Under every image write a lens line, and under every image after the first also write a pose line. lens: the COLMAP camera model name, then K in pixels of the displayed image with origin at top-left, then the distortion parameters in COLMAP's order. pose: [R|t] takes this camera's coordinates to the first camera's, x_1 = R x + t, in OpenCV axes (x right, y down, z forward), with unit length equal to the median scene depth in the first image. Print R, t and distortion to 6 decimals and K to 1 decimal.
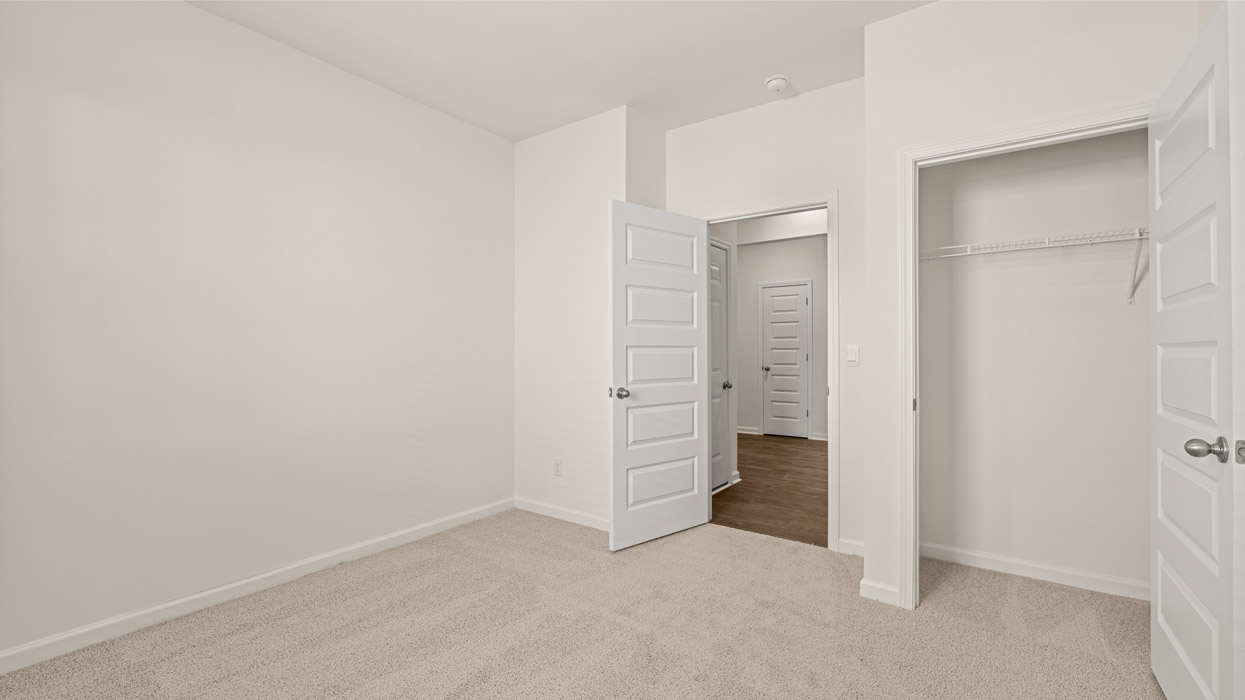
lens RADIAL K [[515.7, 0, 620.5], [0, 515.7, 348.7], [0, 0, 1]] dist [-0.001401, -0.000119]
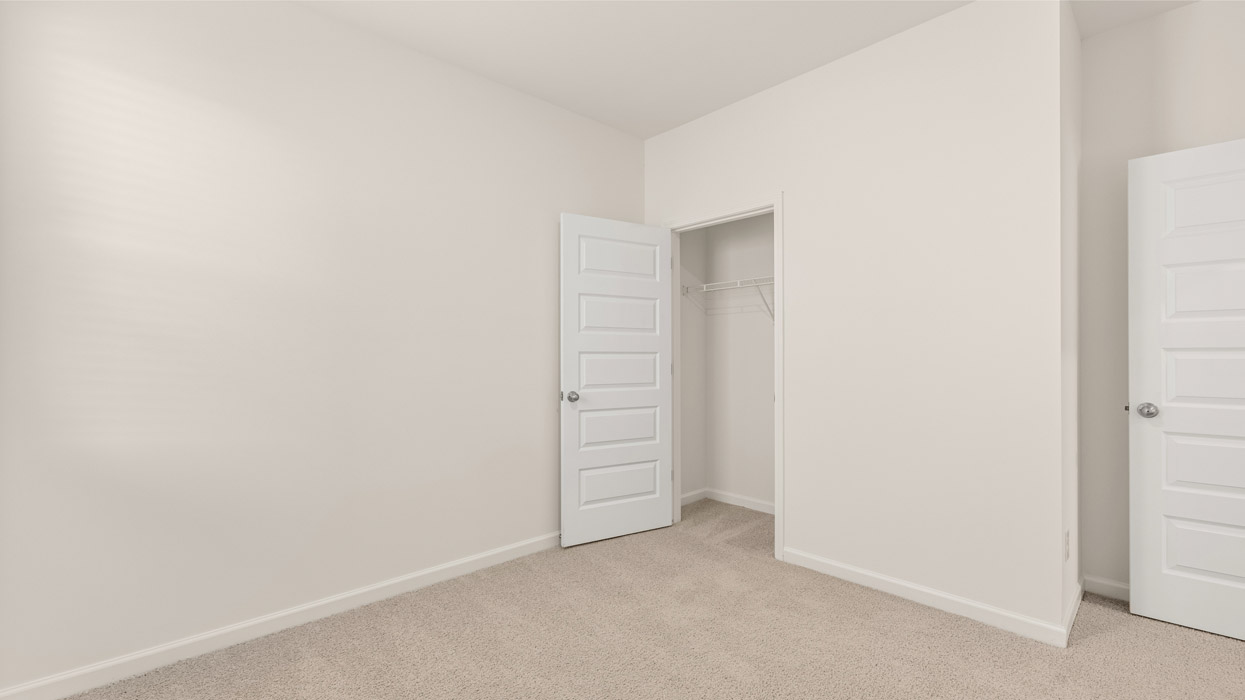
lens RADIAL K [[515.7, 0, 626.8], [0, 515.7, 356.3], [0, 0, 1]] dist [-0.001401, -0.000119]
pose [[0.987179, -0.001193, -0.159614, 0.273554], [0.000335, 0.999985, -0.005403, 0.009393], [0.159619, 0.005280, 0.987165, -0.019225]]
